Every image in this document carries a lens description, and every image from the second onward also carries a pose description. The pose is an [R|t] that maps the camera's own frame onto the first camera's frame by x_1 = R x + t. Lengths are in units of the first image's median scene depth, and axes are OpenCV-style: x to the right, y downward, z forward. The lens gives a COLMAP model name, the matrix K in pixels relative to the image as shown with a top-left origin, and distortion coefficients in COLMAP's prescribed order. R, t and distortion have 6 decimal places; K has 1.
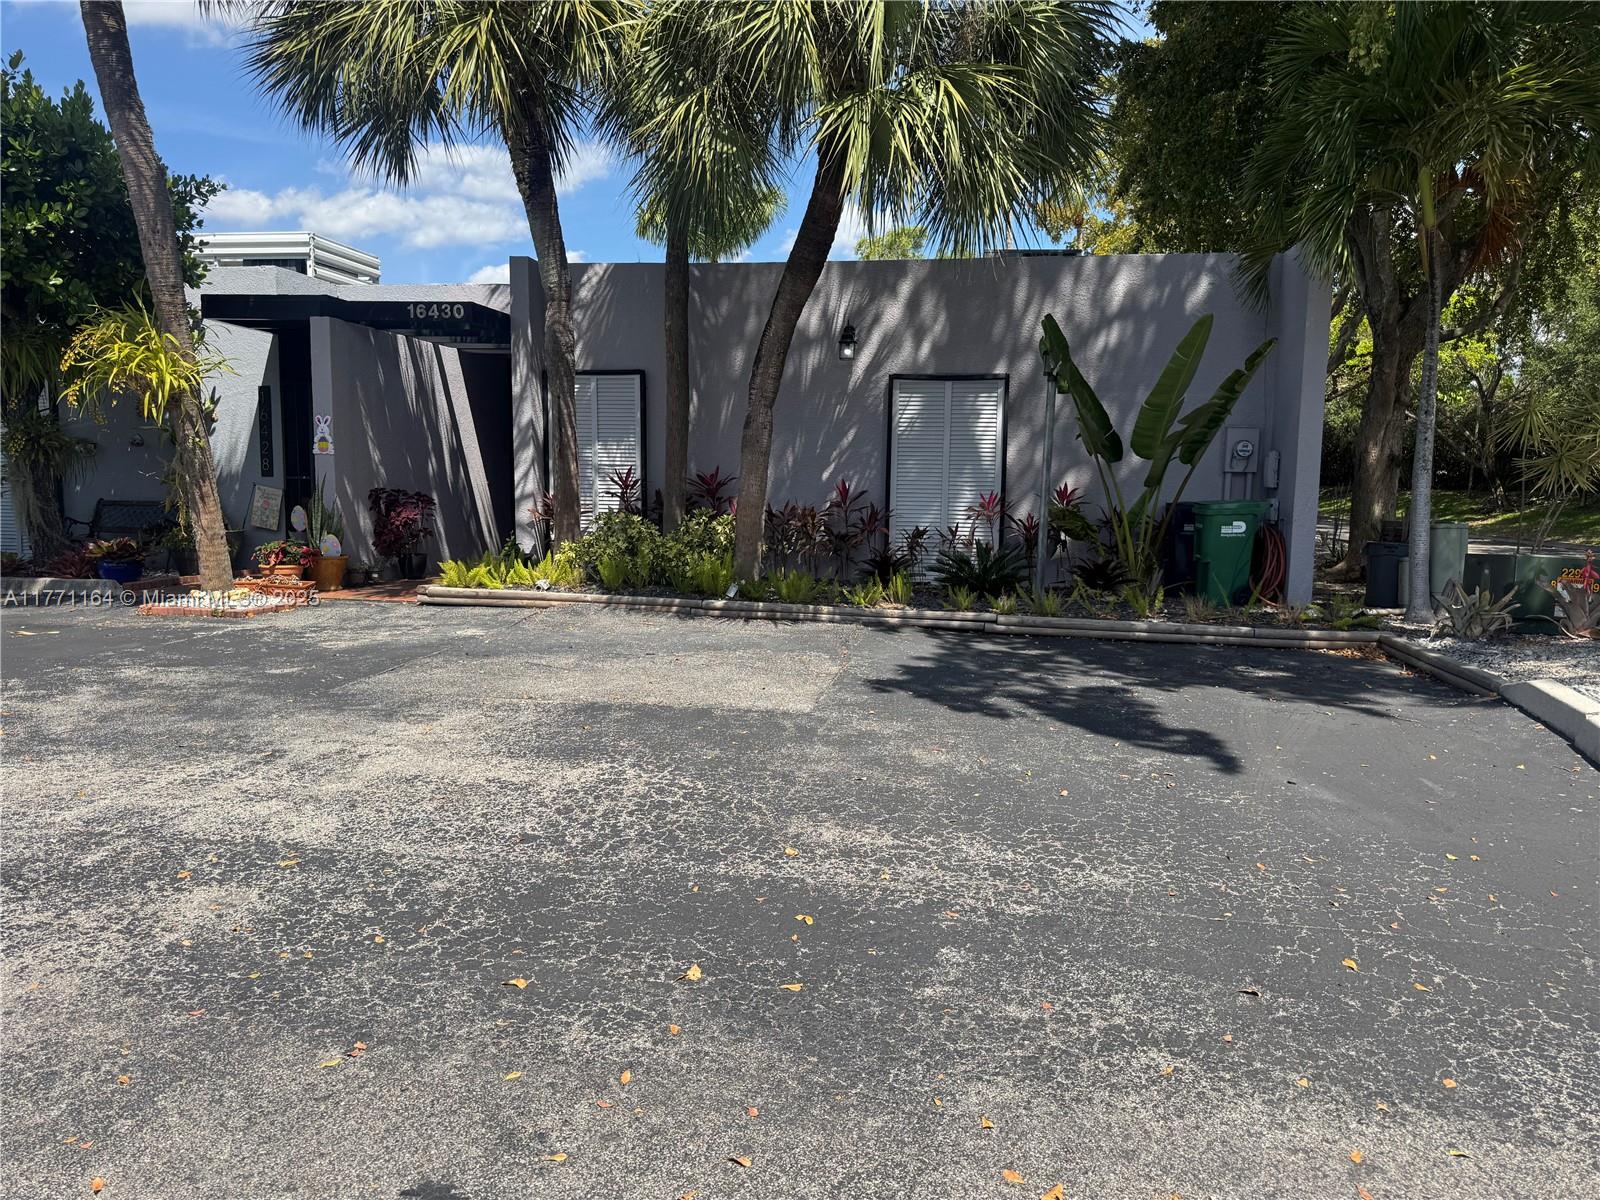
lens RADIAL K [[1141.7, 0, 800.5], [0, 1141.7, 601.6], [0, 0, 1]] dist [0.051585, -0.037730]
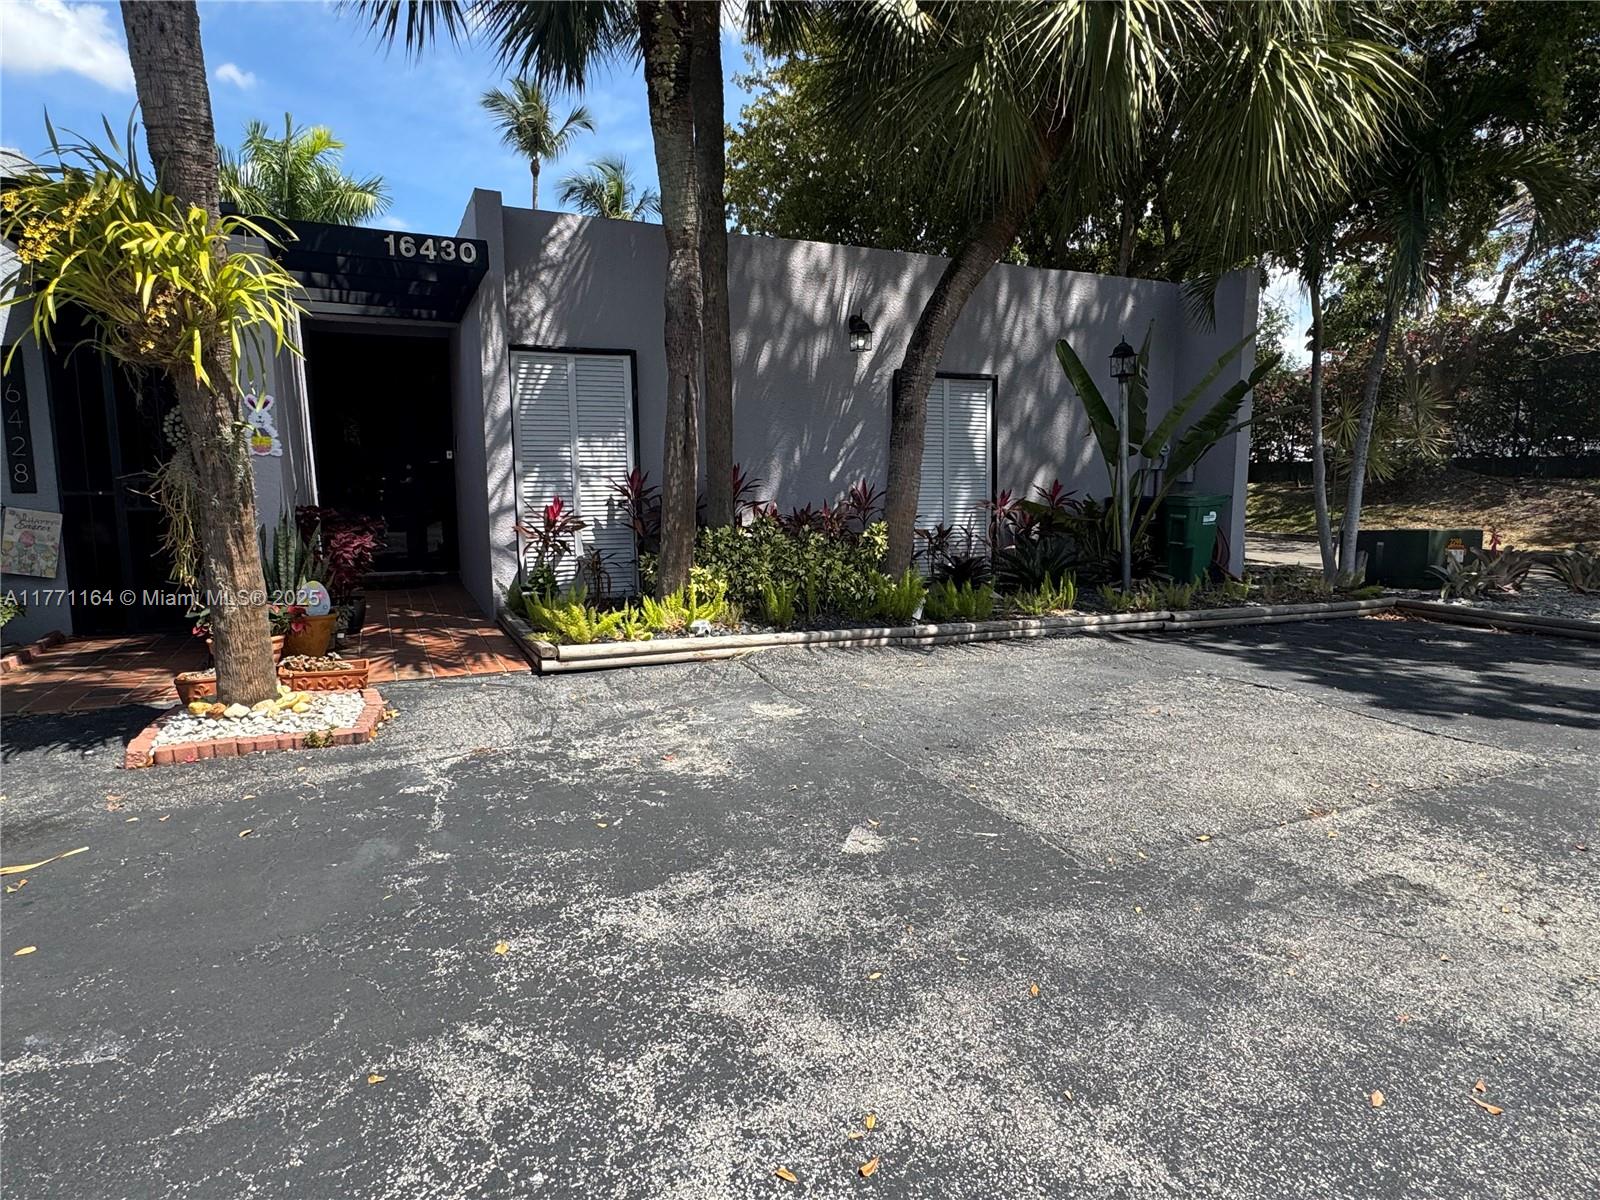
lens RADIAL K [[925.9, 0, 800.9], [0, 925.9, 602.9], [0, 0, 1]] dist [-0.036866, 0.001138]
pose [[0.838794, -0.088178, 0.537261, -0.422796], [0.072526, 0.996100, 0.050253, -0.048207], [-0.539597, -0.003187, 0.841918, 0.391096]]
